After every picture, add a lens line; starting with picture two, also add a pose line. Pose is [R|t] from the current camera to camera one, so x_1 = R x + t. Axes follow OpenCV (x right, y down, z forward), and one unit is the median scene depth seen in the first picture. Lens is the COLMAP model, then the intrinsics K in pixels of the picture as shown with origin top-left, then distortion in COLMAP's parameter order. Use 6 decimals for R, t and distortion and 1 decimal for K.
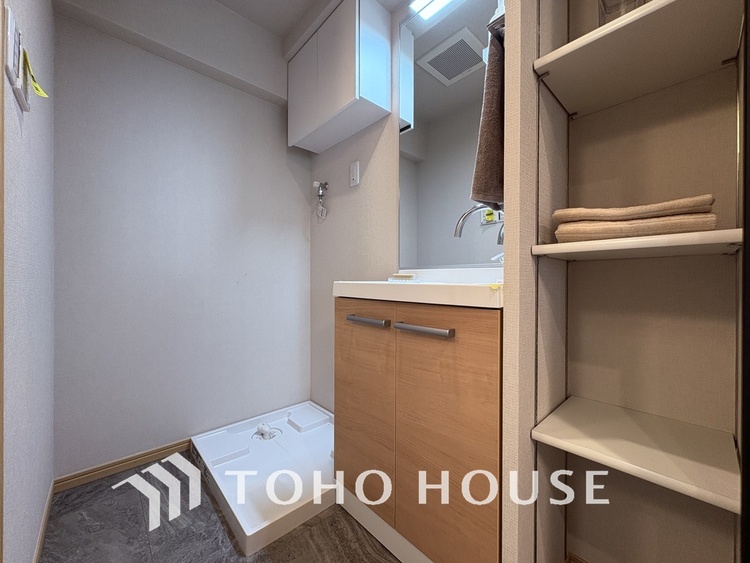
lens RADIAL K [[298.3, 0, 375.0], [0, 298.3, 281.5], [0, 0, 1]] dist [0.000009, 0.000151]
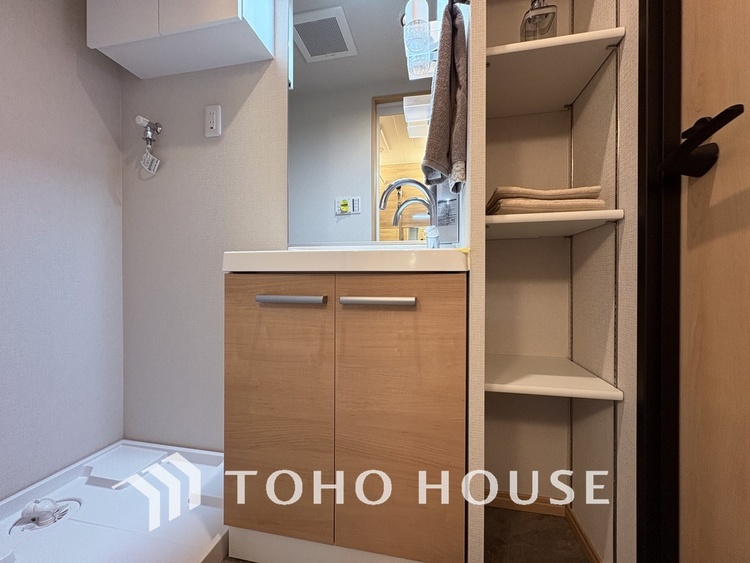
lens RADIAL K [[298.3, 0, 375.0], [0, 298.3, 281.5], [0, 0, 1]] dist [0.000009, 0.000151]
pose [[0.811245, -0.004228, 0.584691, -0.261539], [0.003551, 0.999991, 0.002305, 0.070985], [-0.584696, 0.000207, 0.811253, 0.202401]]
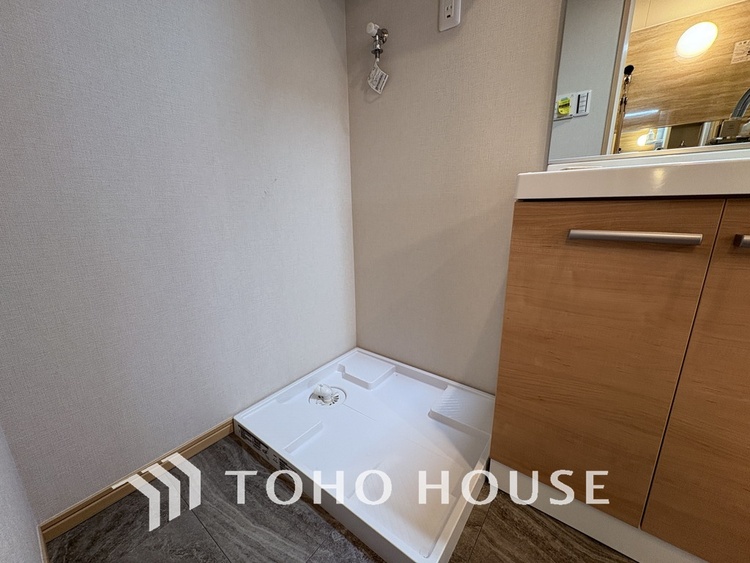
lens RADIAL K [[298.3, 0, 375.0], [0, 298.3, 281.5], [0, 0, 1]] dist [0.000009, 0.000151]
pose [[0.984871, -0.053959, 0.164672, -0.512140], [0.013851, 0.971757, 0.235576, 0.062620], [-0.172732, -0.229731, 0.957803, 0.448011]]
